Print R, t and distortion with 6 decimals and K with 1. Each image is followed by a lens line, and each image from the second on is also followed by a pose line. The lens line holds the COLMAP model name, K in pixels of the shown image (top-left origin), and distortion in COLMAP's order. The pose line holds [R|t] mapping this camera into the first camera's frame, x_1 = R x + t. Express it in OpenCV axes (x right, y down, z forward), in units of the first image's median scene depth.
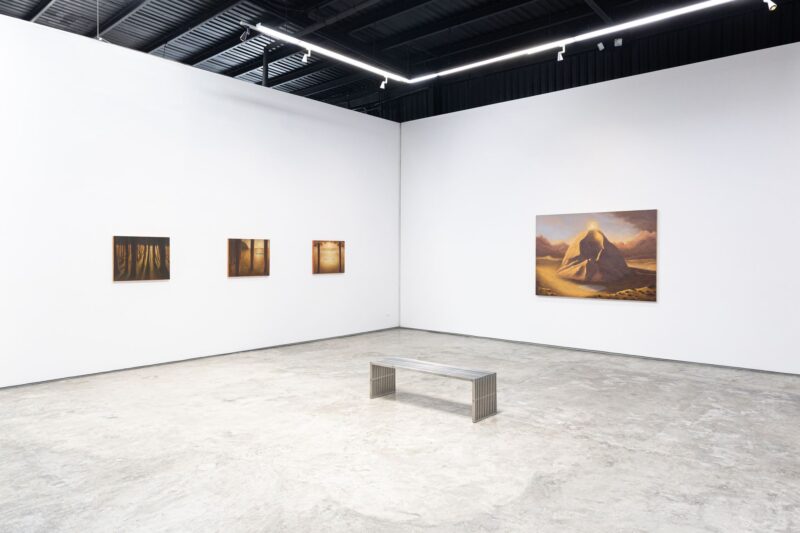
lens RADIAL K [[537.3, 0, 400.0], [0, 537.3, 266.5], [0, 0, 1]] dist [0.000612, 0.000195]
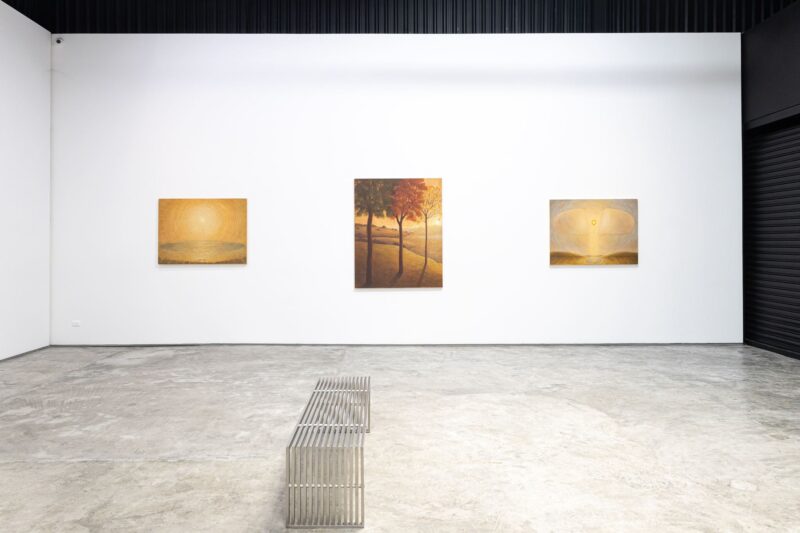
lens RADIAL K [[537.3, 0, 400.0], [0, 537.3, 266.5], [0, 0, 1]] dist [0.000612, 0.000195]
pose [[-0.661230, -0.040958, 0.749065, -0.443862], [0.018266, 0.997333, 0.070657, -0.006190], [-0.749961, 0.060402, -0.658718, 1.379884]]
